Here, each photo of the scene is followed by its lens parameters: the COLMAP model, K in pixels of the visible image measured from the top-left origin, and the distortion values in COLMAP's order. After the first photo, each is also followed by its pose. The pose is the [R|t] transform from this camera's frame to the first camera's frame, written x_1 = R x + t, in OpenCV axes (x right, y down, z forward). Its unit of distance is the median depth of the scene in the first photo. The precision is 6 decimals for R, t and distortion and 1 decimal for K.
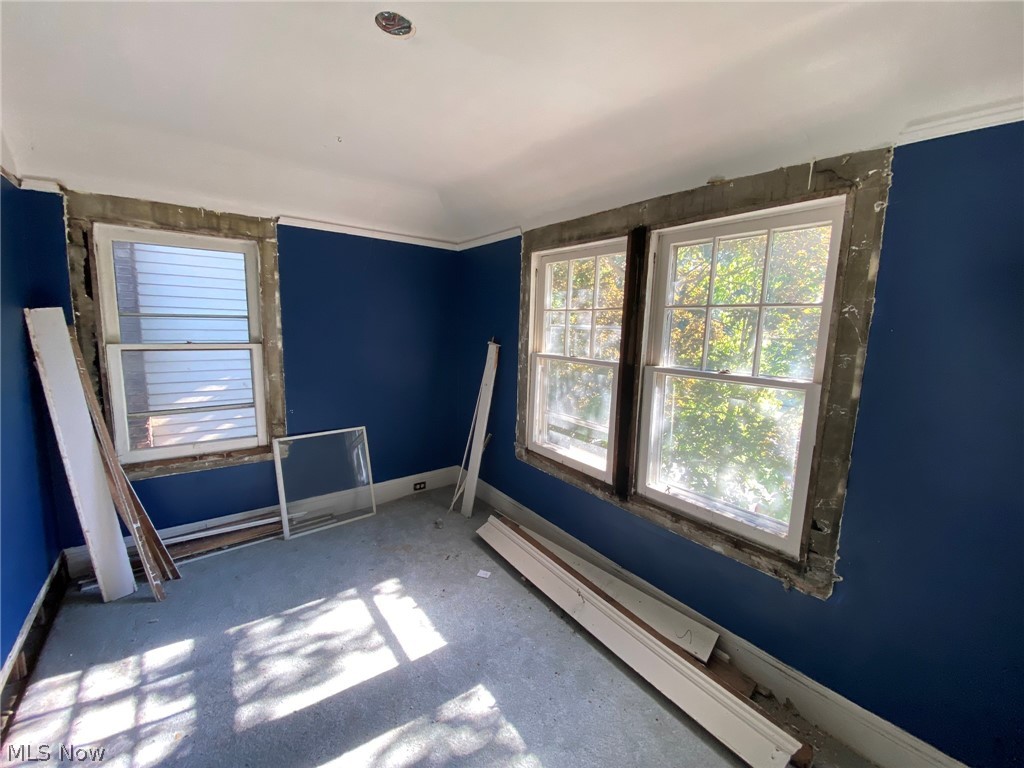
lens RADIAL K [[410.7, 0, 512.0], [0, 410.7, 384.0], [0, 0, 1]] dist [0.028082, -0.024421]
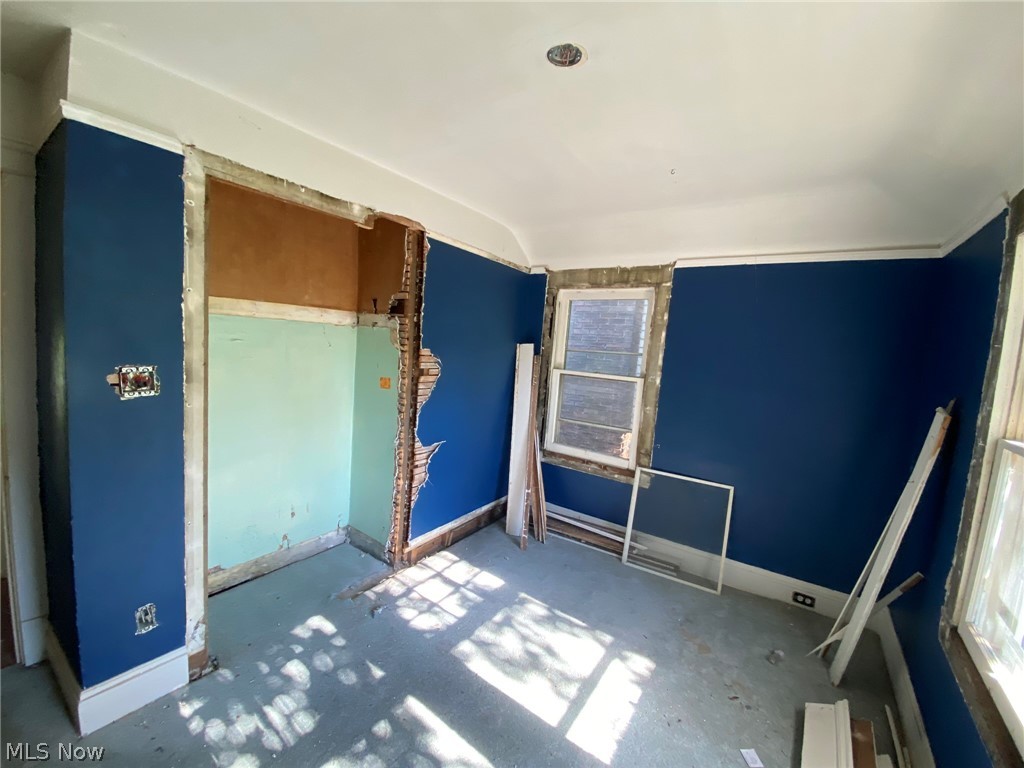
lens RADIAL K [[410.7, 0, 512.0], [0, 410.7, 384.0], [0, 0, 1]] dist [0.028082, -0.024421]
pose [[0.326196, 0.087495, -0.941244, 0.381776], [-0.192463, 0.980999, 0.024490, -0.051087], [0.925502, 0.173166, 0.336837, 0.375959]]
